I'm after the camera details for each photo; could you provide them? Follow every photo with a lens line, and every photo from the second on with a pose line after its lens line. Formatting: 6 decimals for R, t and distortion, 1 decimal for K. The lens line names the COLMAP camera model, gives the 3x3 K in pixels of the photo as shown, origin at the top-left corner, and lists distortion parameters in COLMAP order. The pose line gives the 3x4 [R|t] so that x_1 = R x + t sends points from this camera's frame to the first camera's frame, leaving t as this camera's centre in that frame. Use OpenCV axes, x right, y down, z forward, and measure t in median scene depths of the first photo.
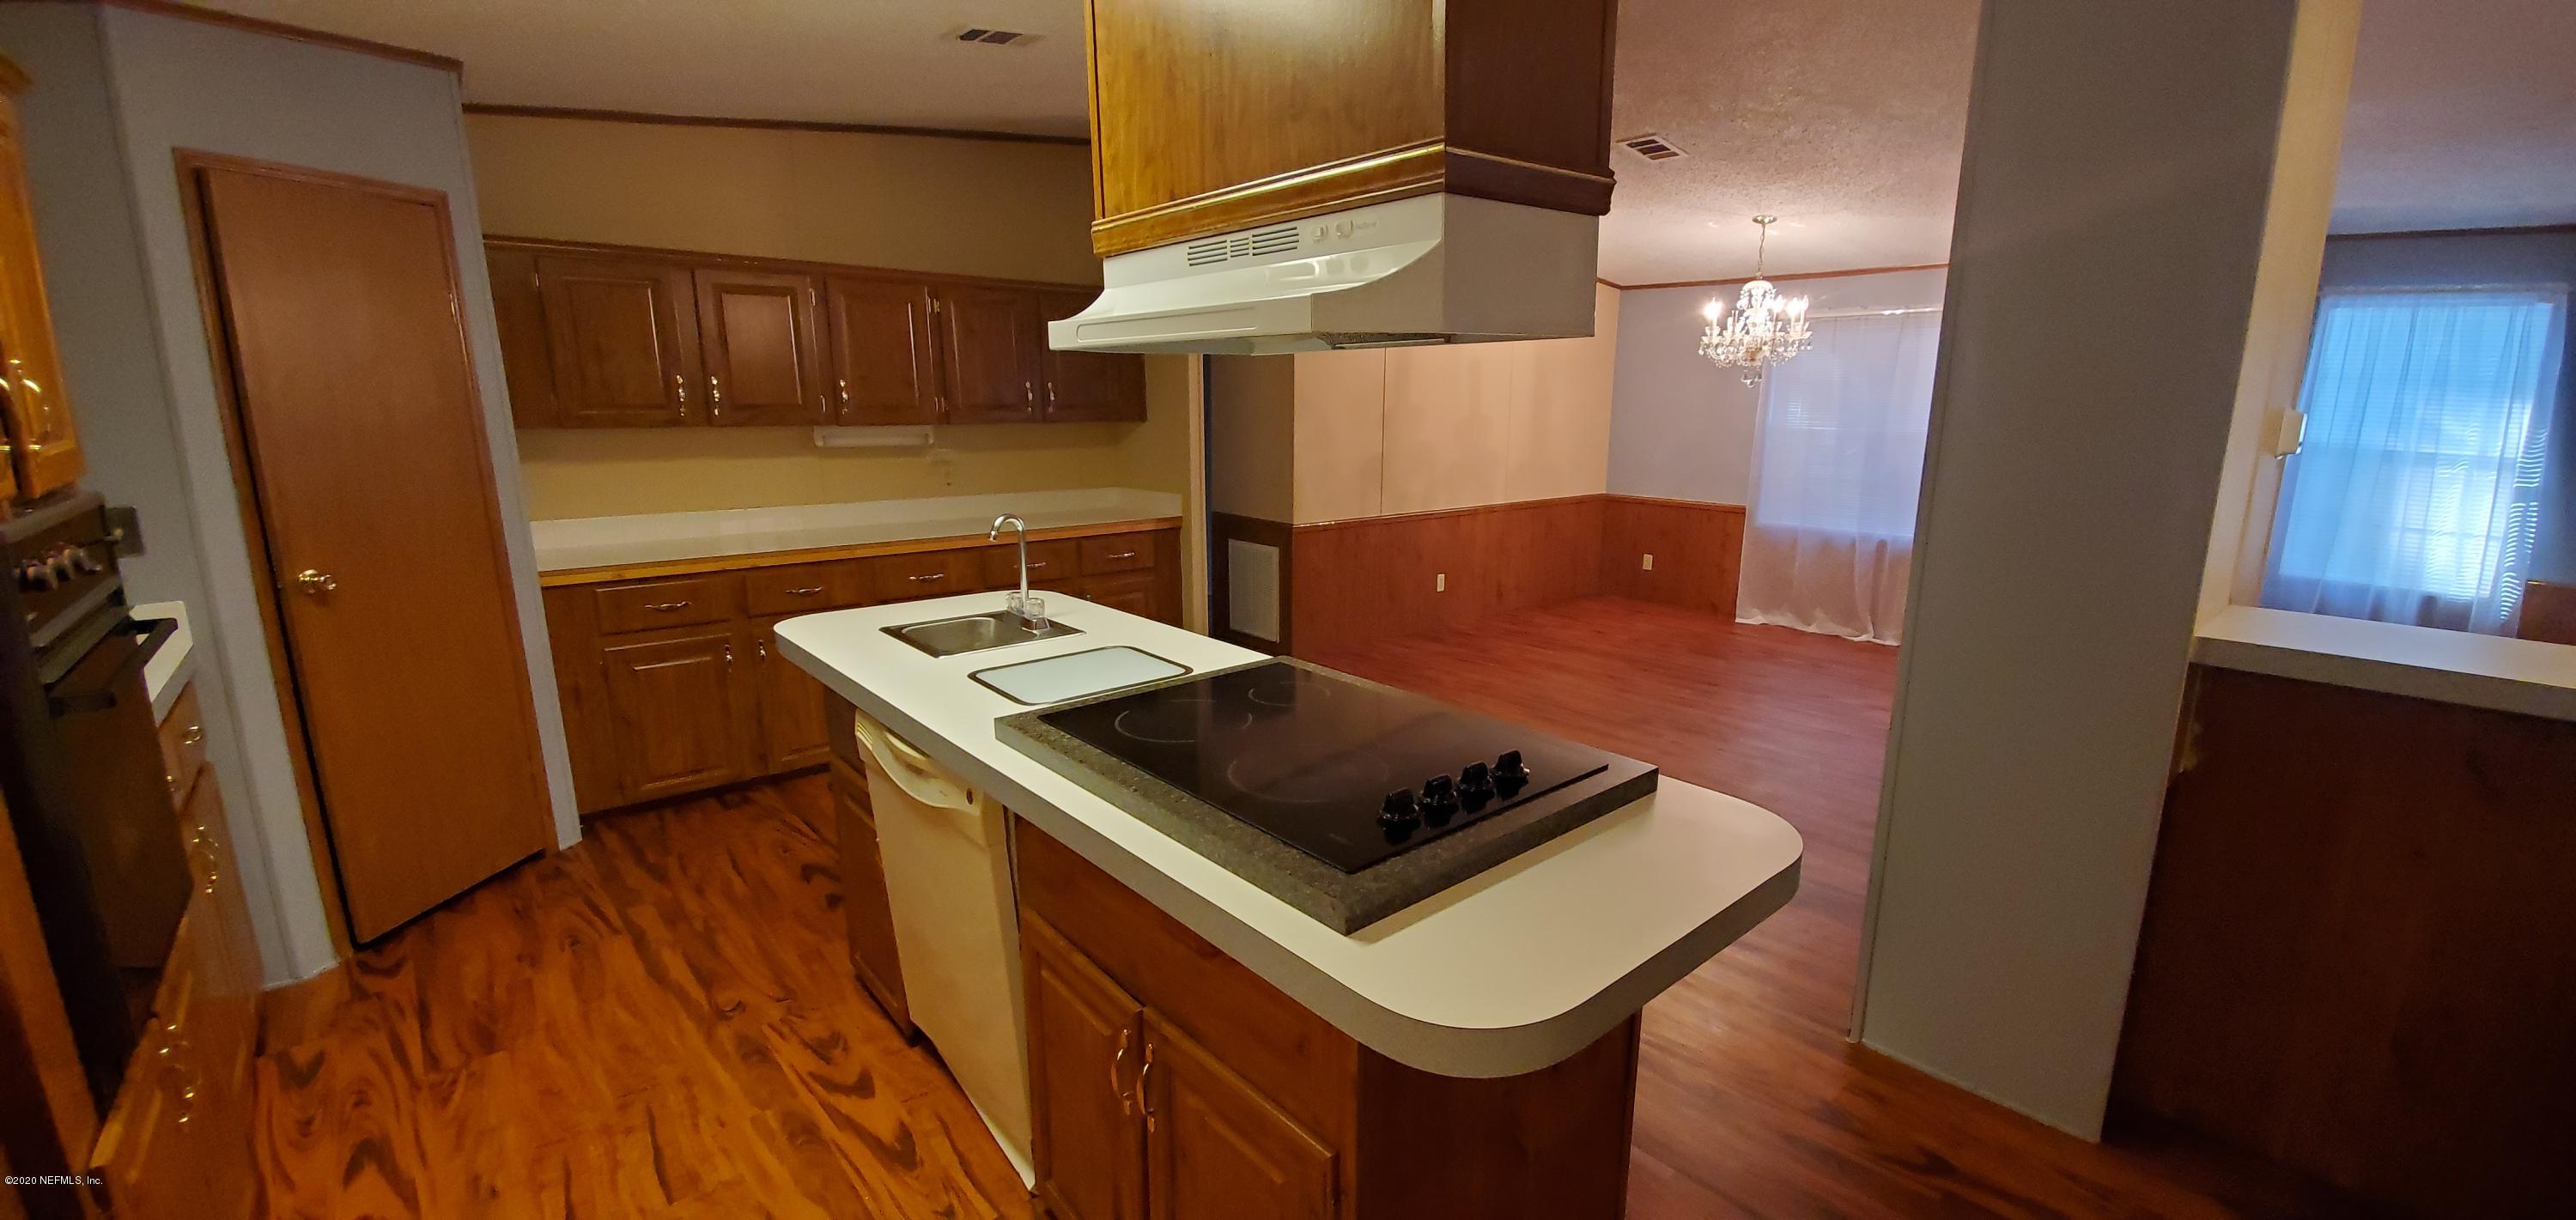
lens RADIAL K [[1023.9, 0, 1287.8], [0, 1023.9, 611.1], [0, 0, 1]] dist [-0.010131, -0.000264]
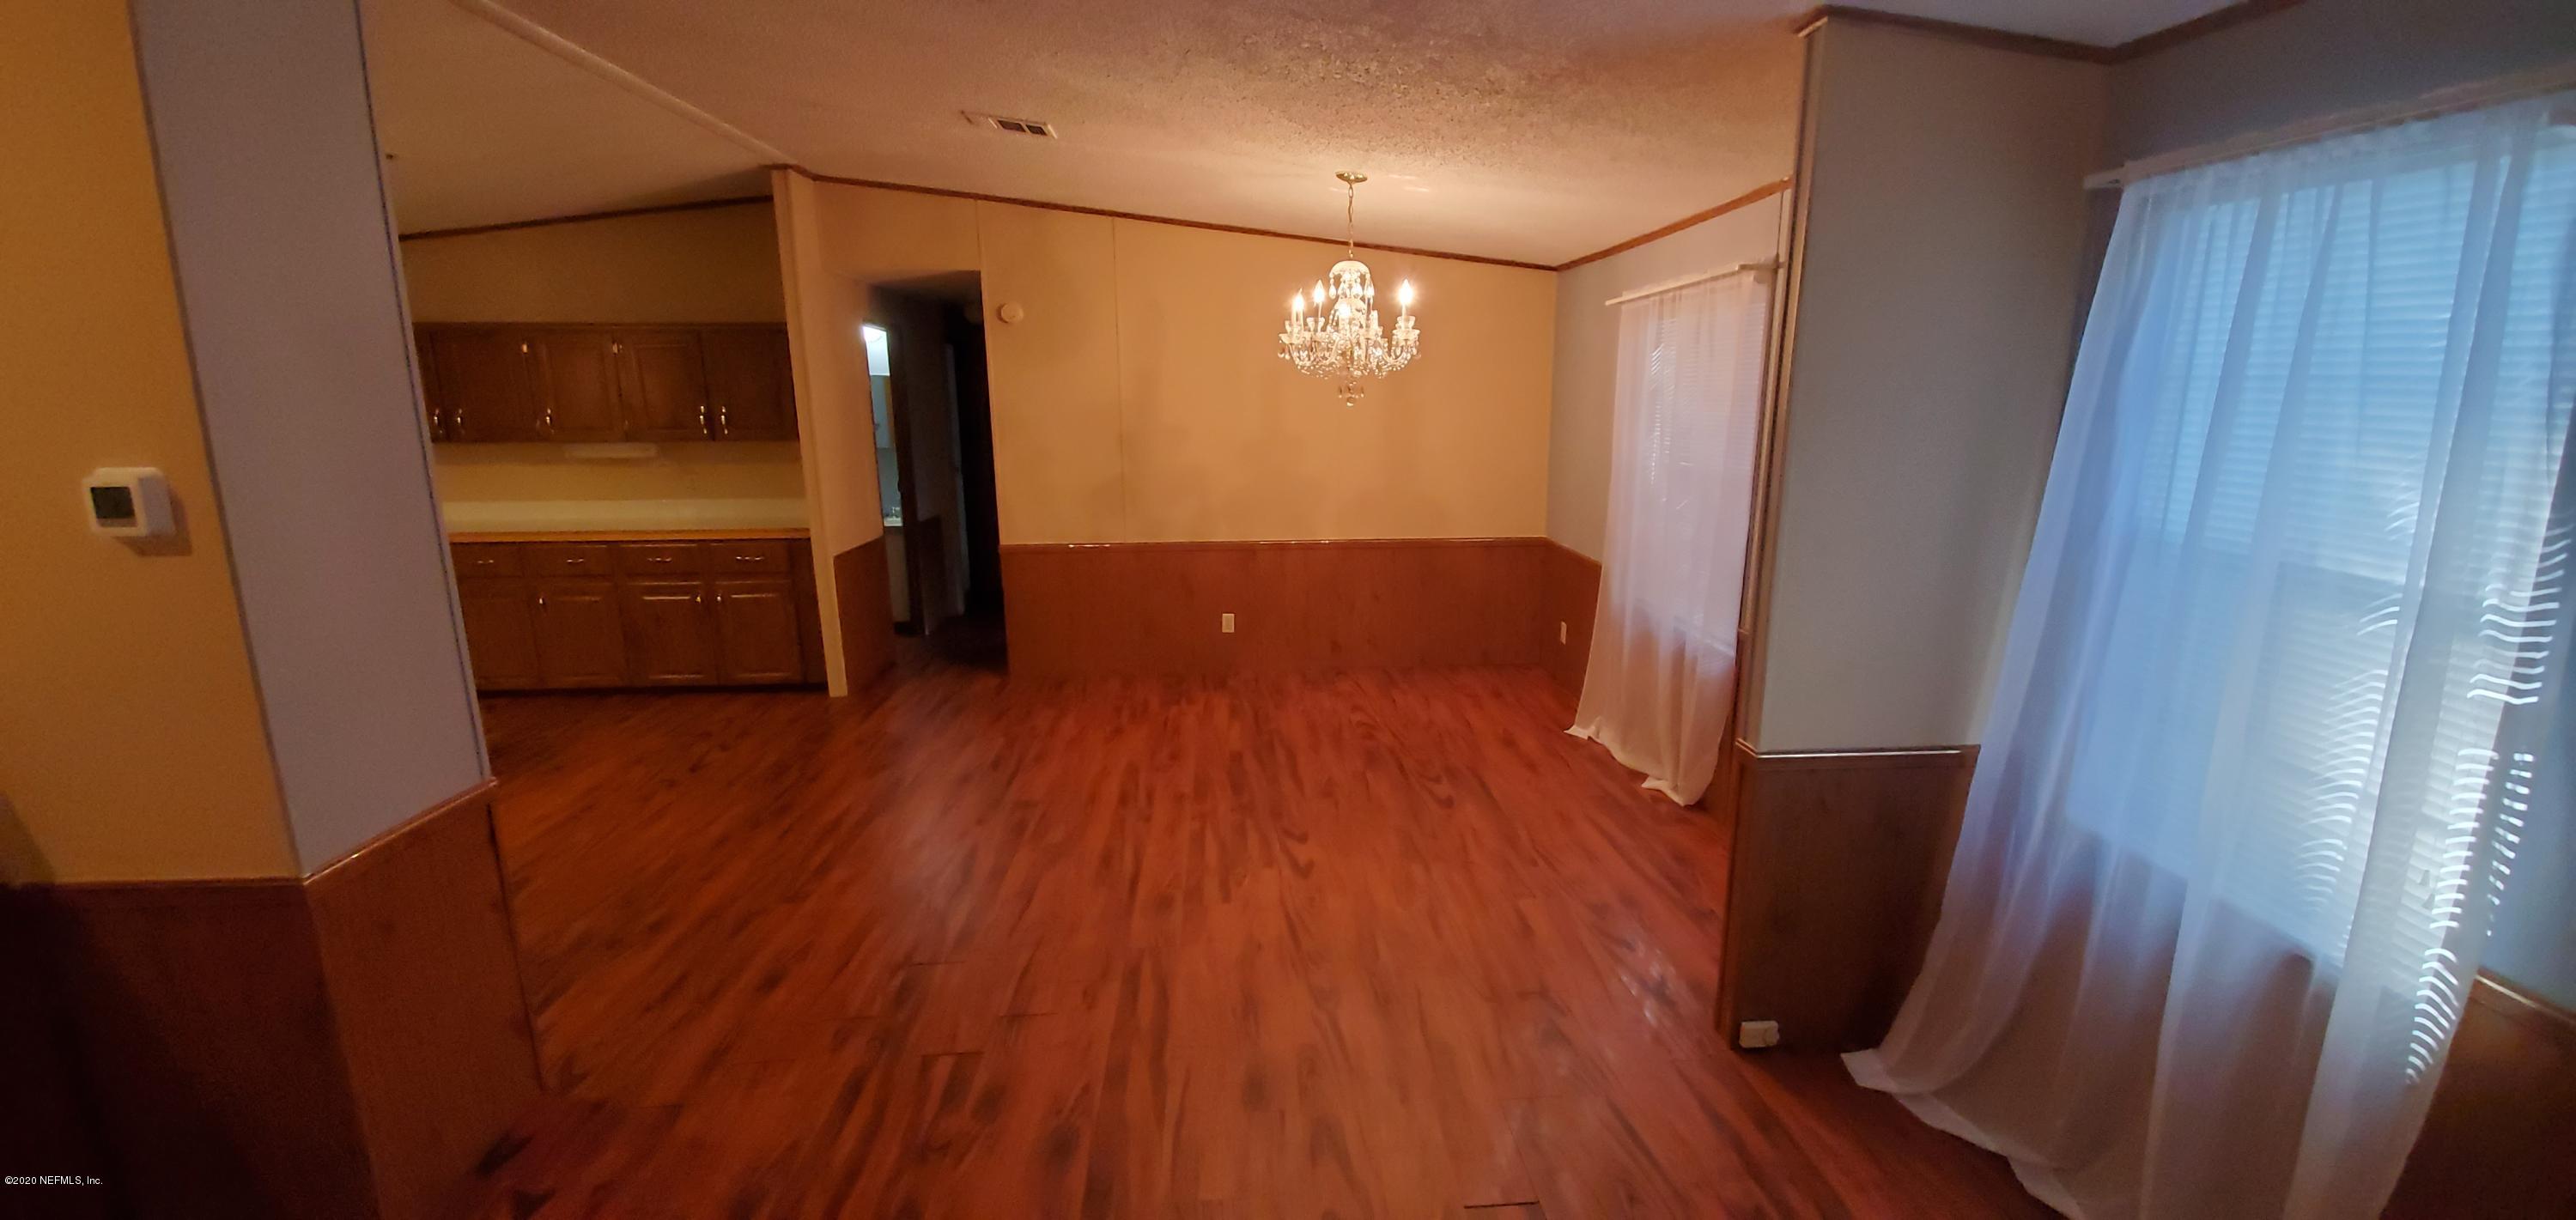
lens RADIAL K [[1023.9, 0, 1290.2], [0, 1023.9, 610.9], [0, 0, 1]] dist [-0.010131, -0.000264]
pose [[0.795292, 0.113369, -0.595532, 1.117757], [-0.116046, 0.992662, 0.033997, -0.115921], [0.595016, 0.042072, 0.802612, 0.492708]]
